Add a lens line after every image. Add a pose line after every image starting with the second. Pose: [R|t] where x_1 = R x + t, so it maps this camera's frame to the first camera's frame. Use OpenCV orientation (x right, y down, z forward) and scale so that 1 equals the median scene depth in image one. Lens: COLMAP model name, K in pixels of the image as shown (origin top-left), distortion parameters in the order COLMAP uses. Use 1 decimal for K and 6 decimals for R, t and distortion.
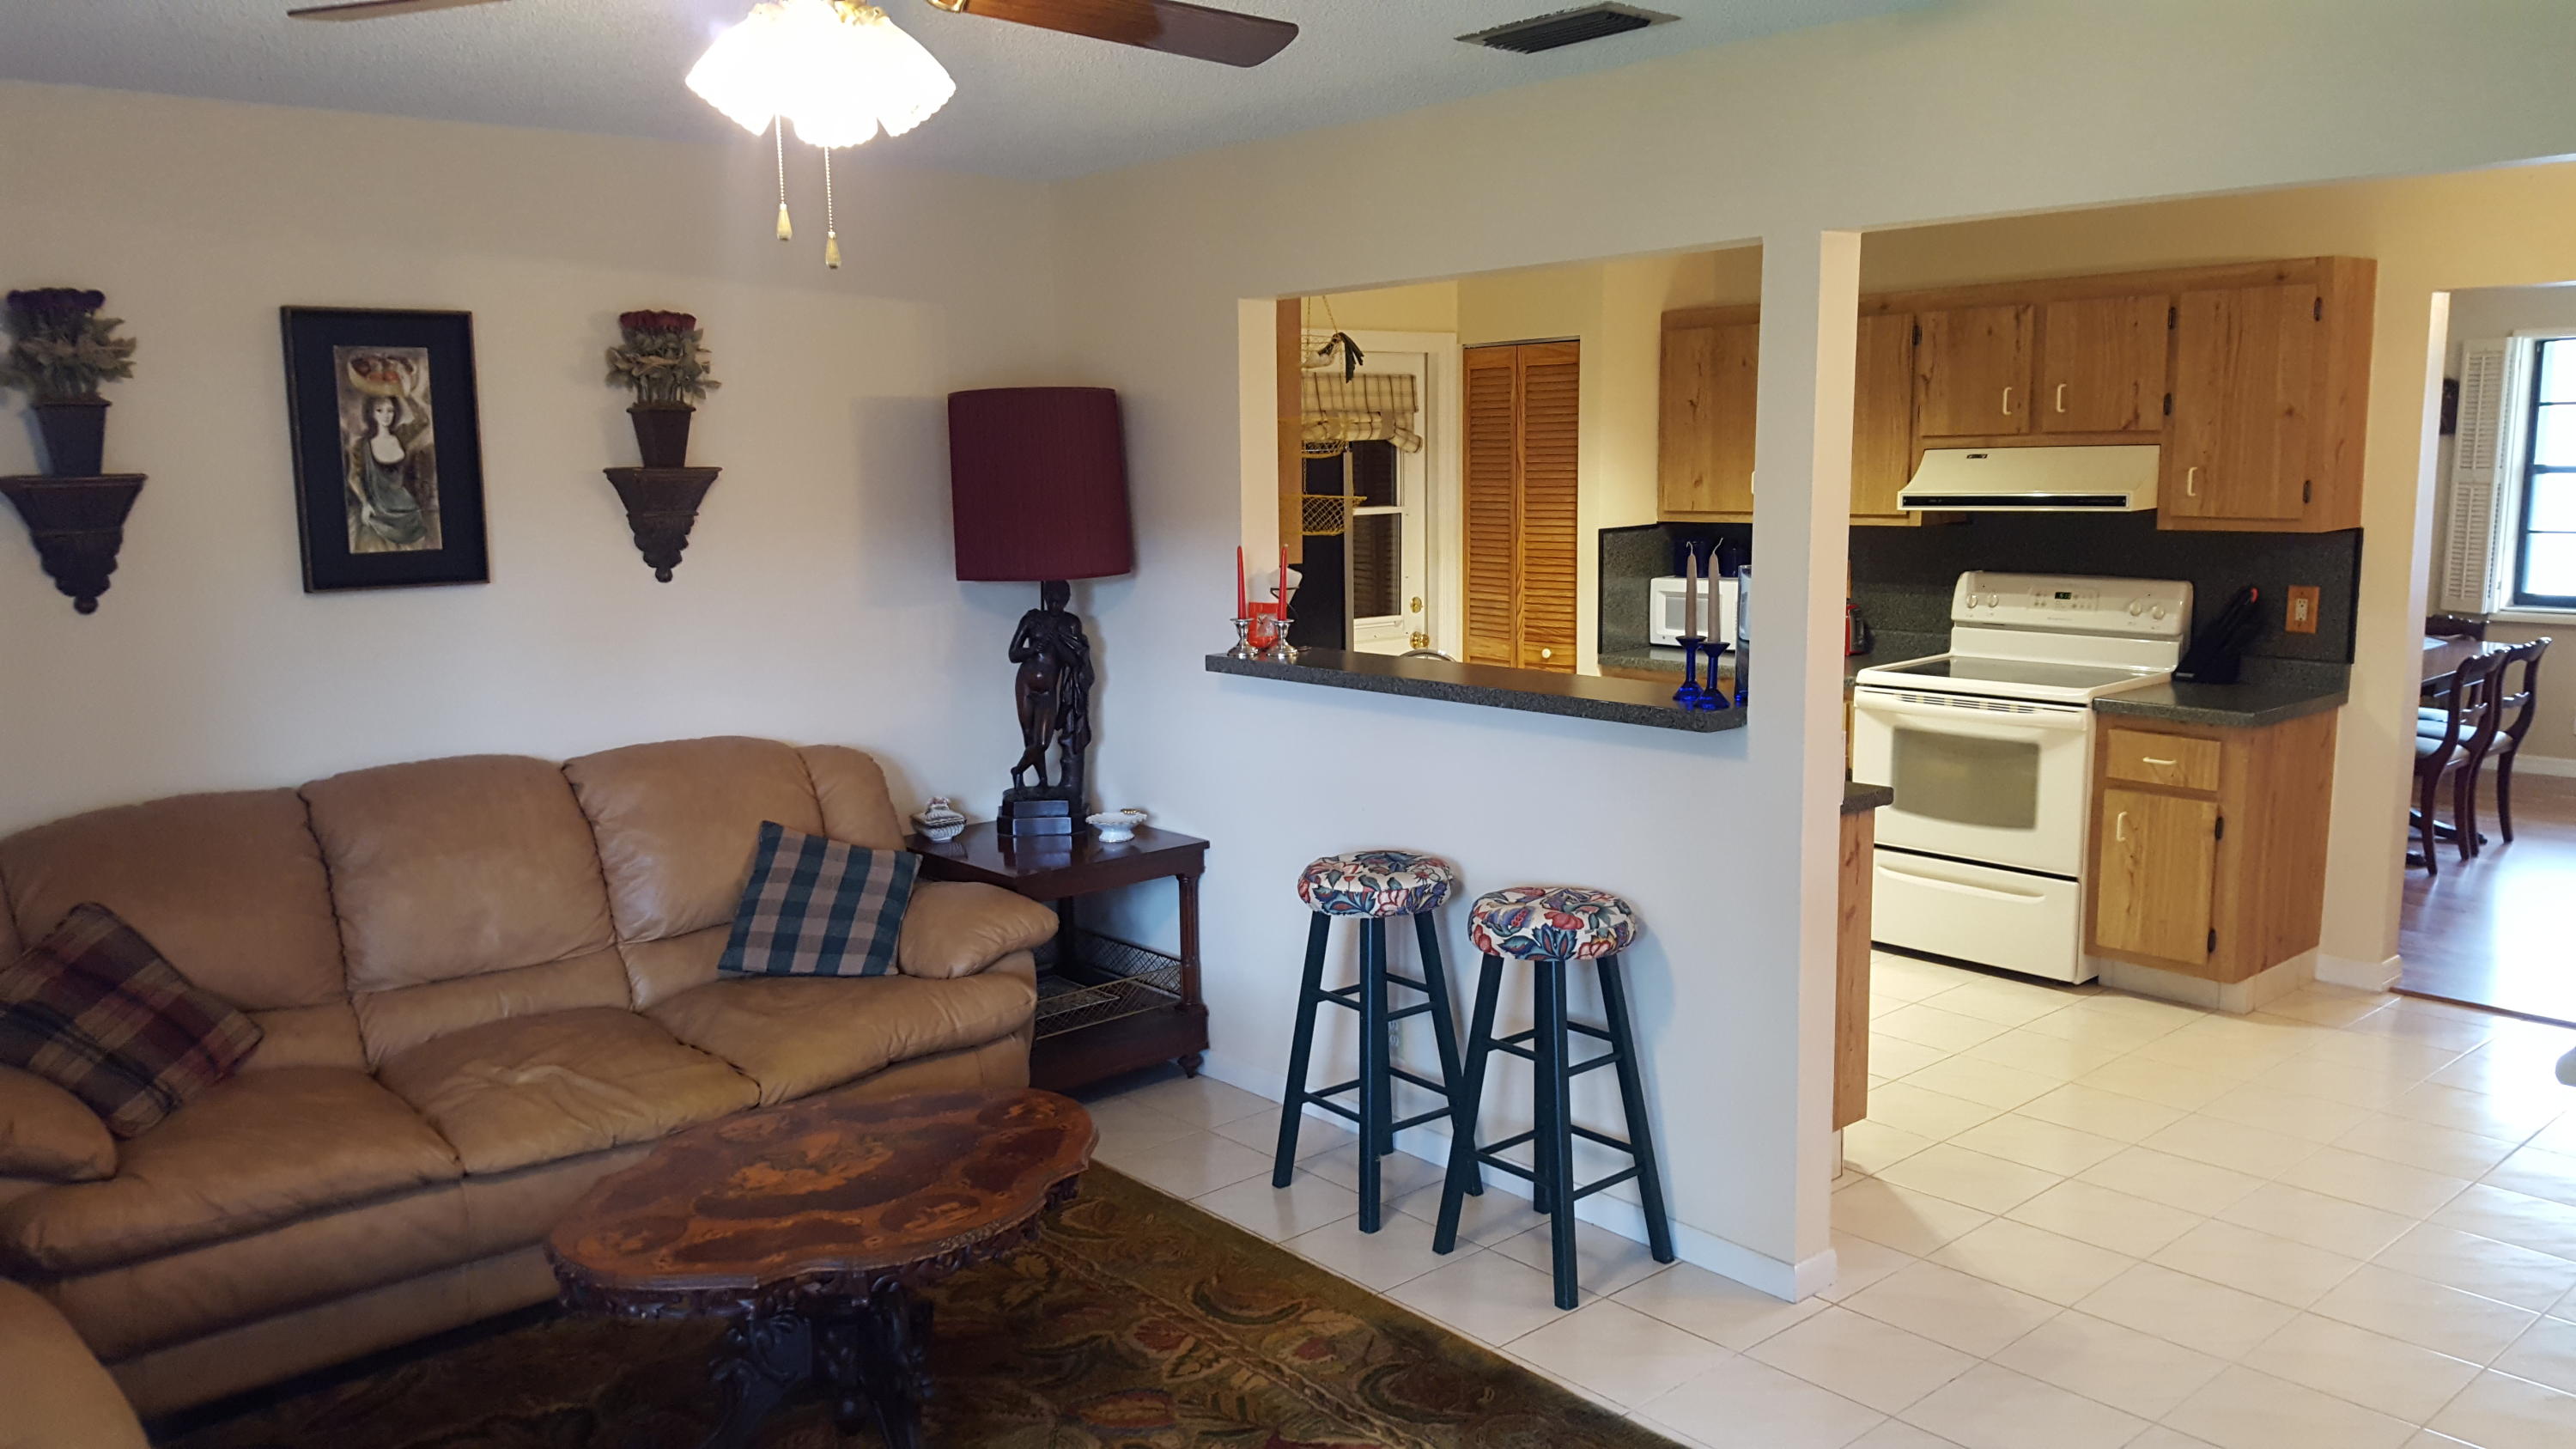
lens RADIAL K [[1923.8, 0, 1223.7], [0, 1923.8, 753.0], [0, 0, 1]] dist [0.092785, -0.096074]
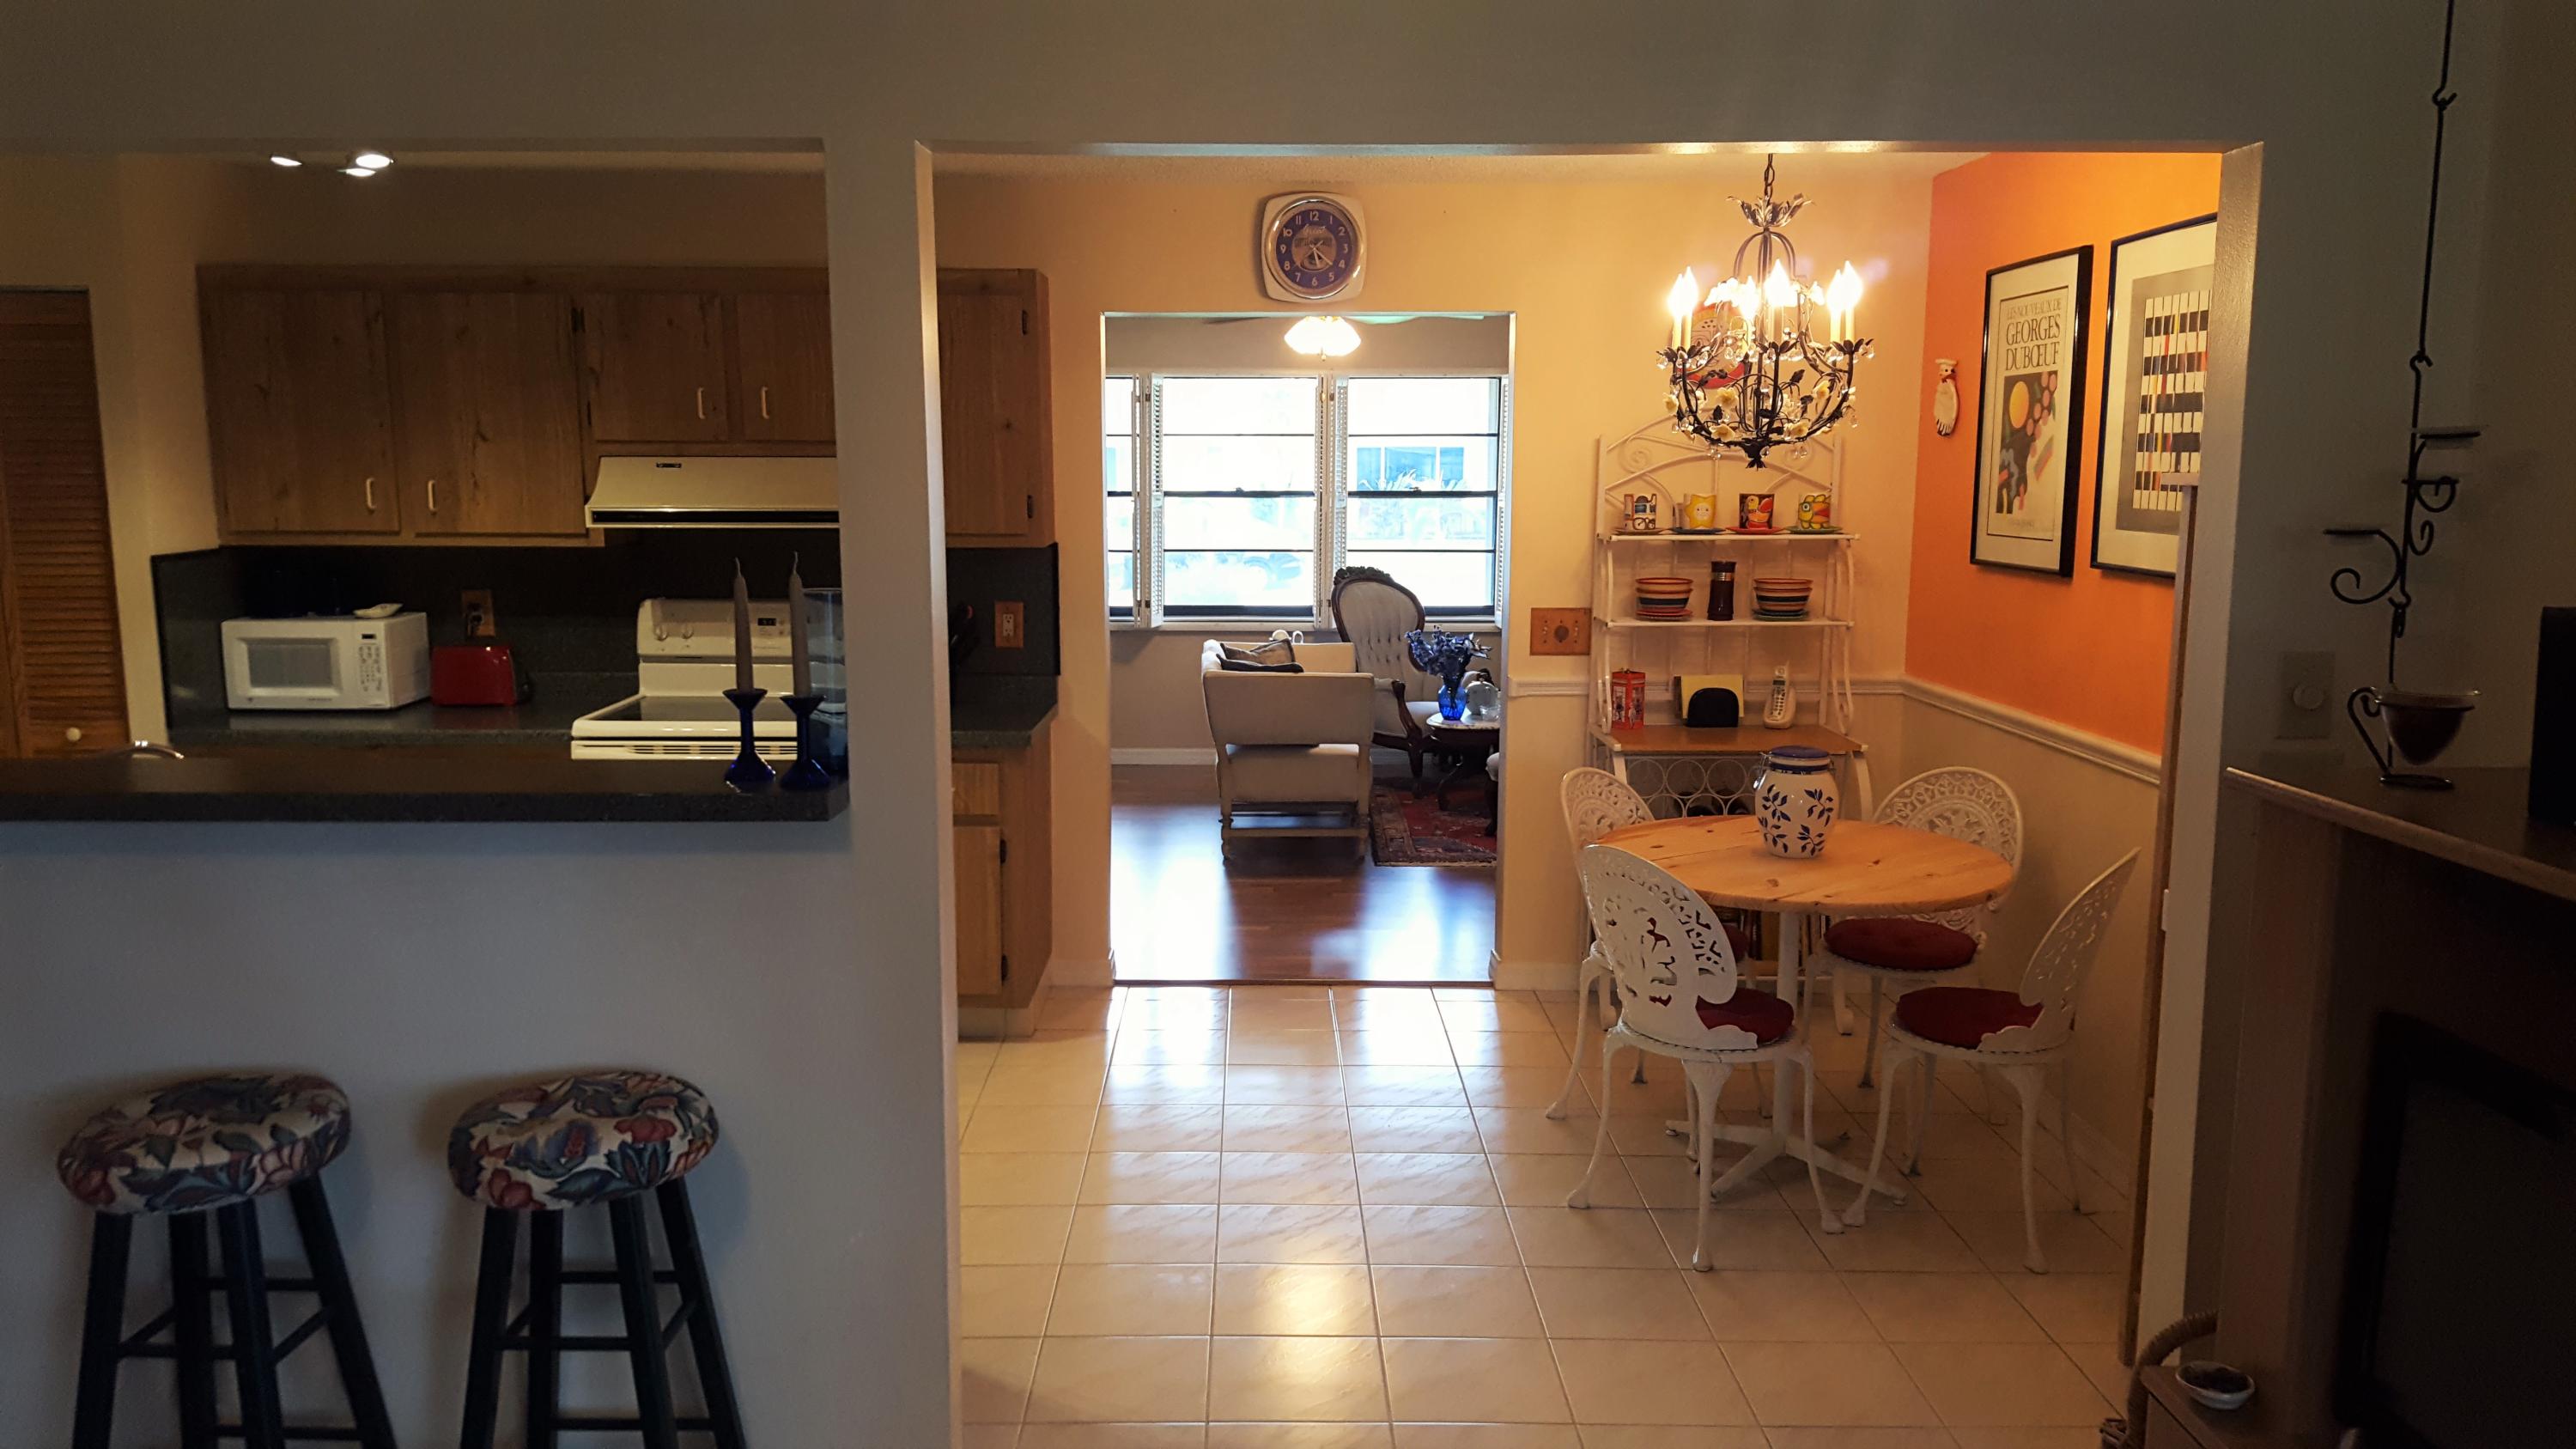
lens RADIAL K [[1923.8, 0, 1270.7], [0, 1923.8, 760.2], [0, 0, 1]] dist [0.092785, -0.096074]
pose [[0.649415, -0.101100, 0.753683, -0.152916], [0.110743, 0.993130, 0.037797, -0.035552], [-0.752327, 0.058919, 0.656150, 0.339386]]
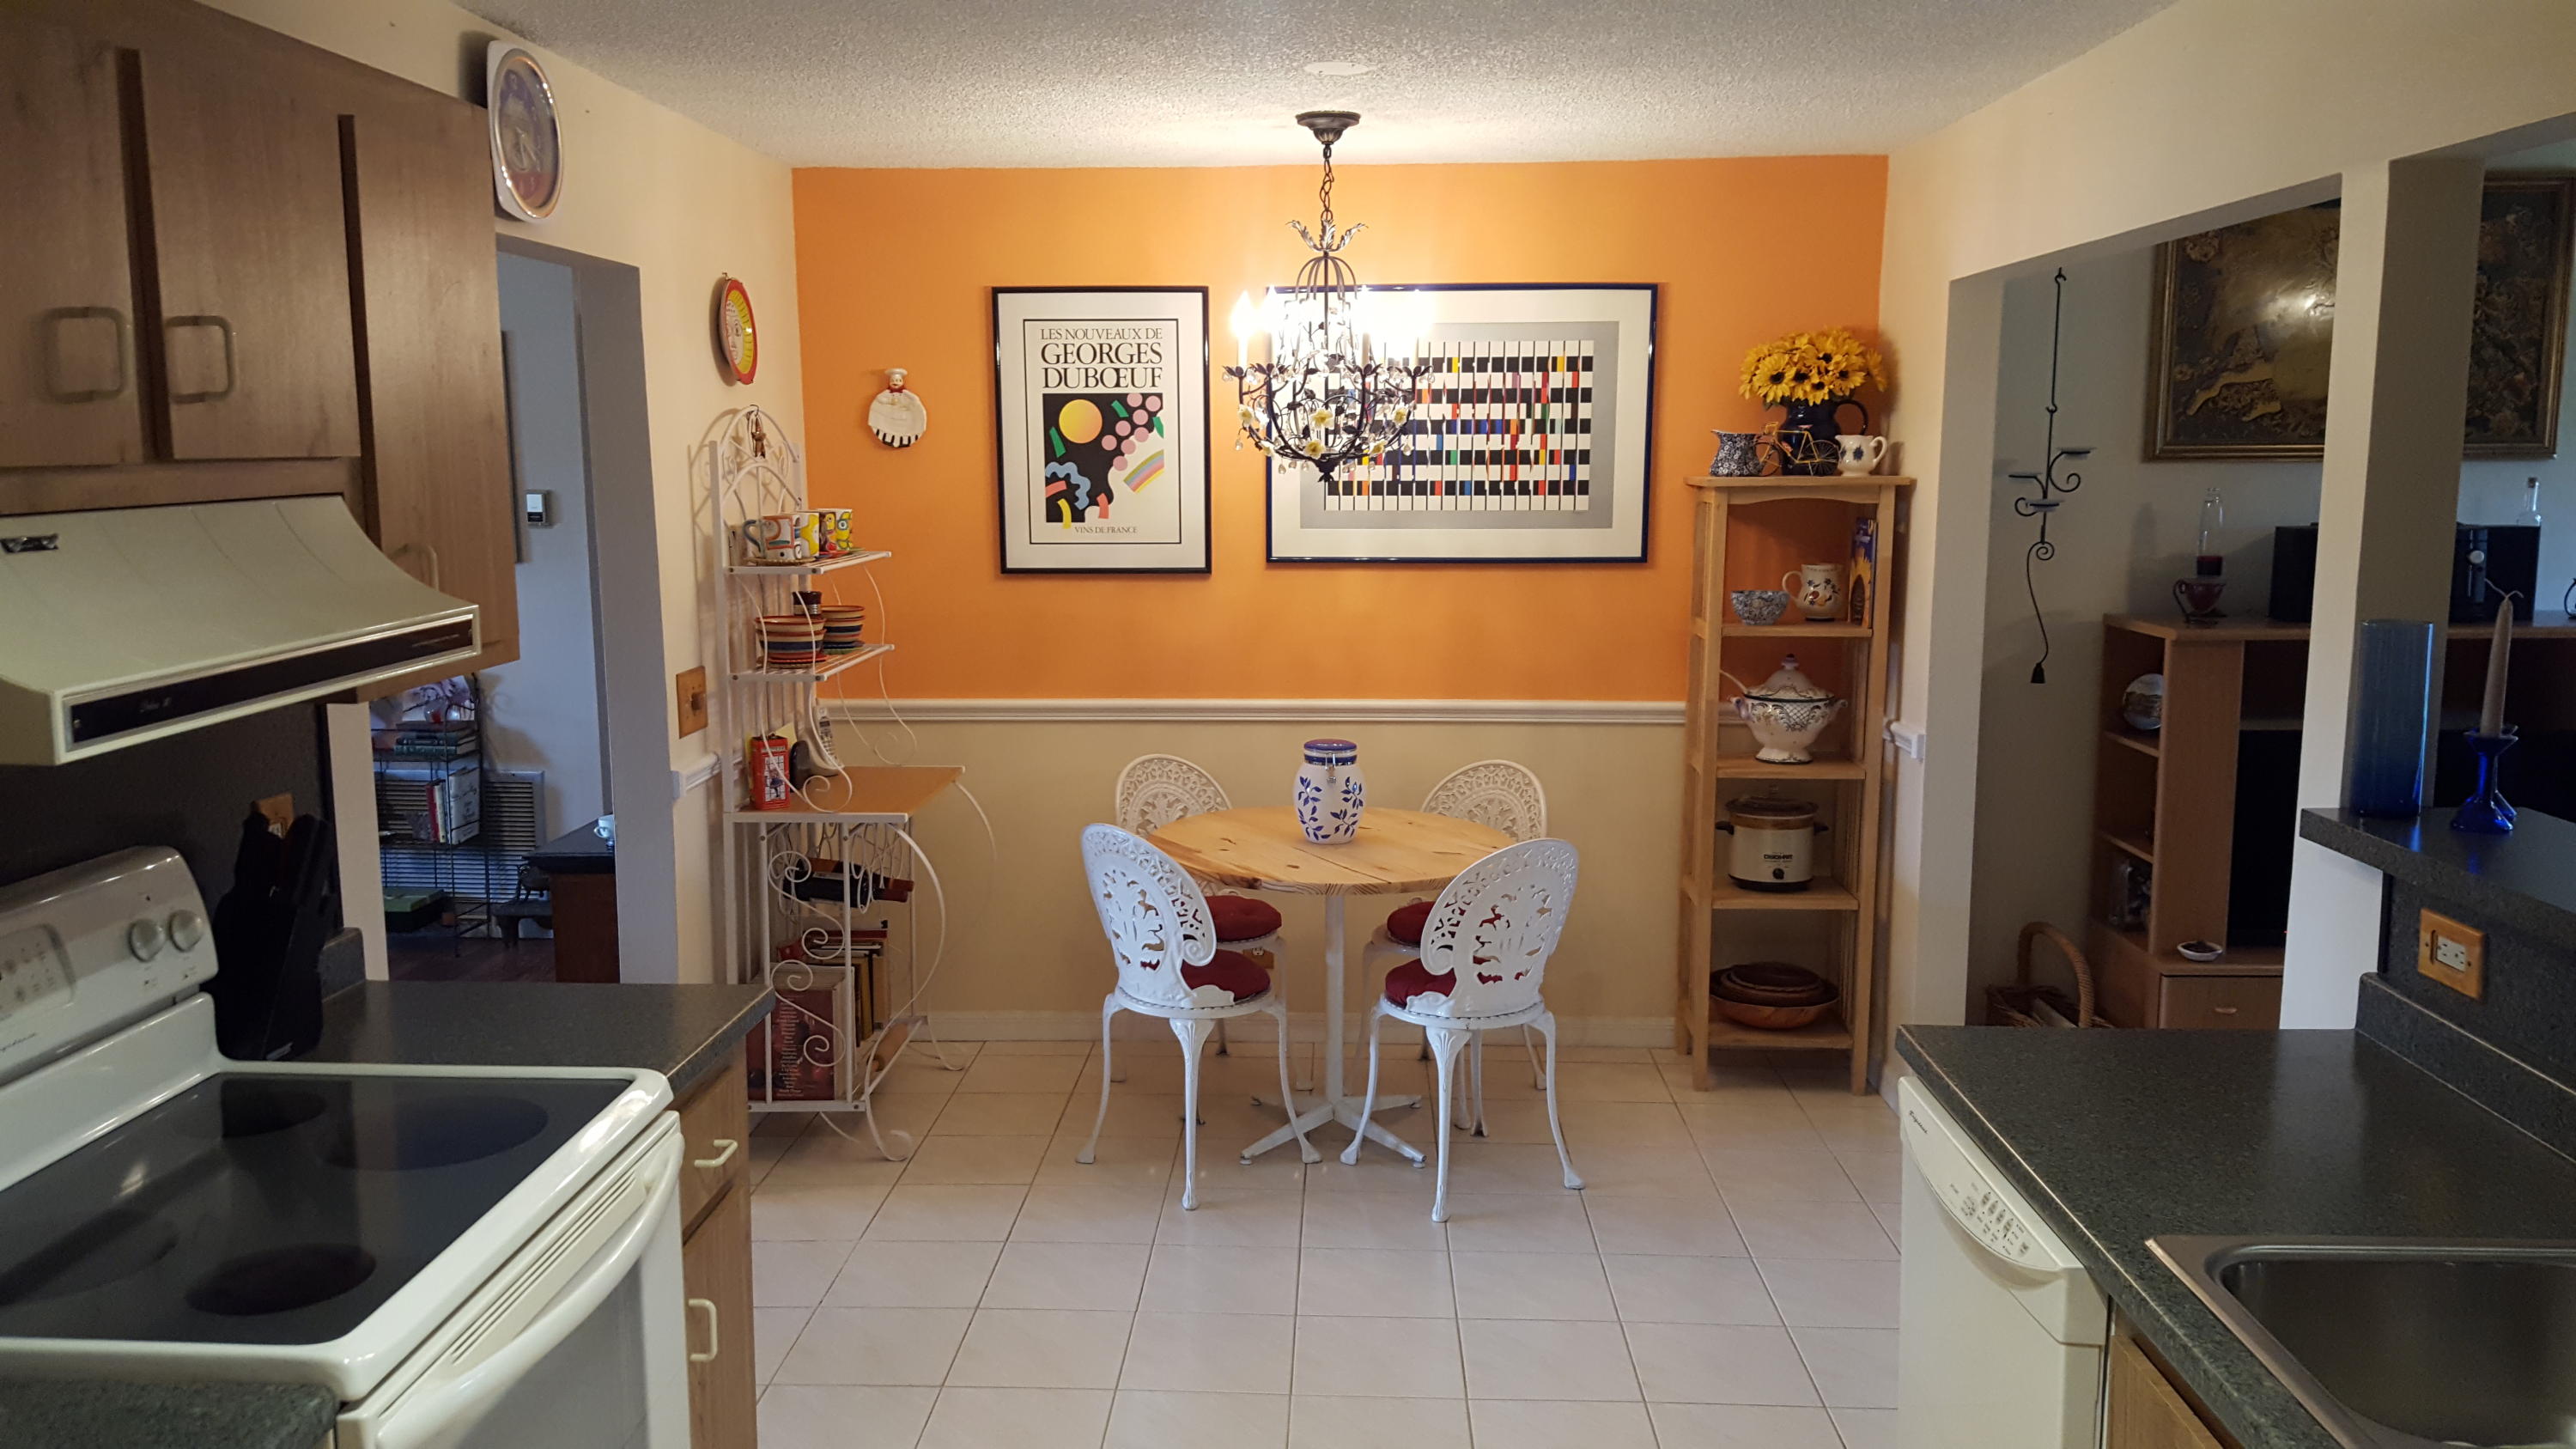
lens RADIAL K [[1923.8, 0, 1310.9], [0, 1923.8, 785.7], [0, 0, 1]] dist [0.092785, -0.096074]
pose [[-0.737753, -0.099359, 0.667719, 0.063352], [0.122689, 0.952902, 0.277353, -0.250287], [-0.663829, 0.286540, -0.690816, 1.552283]]
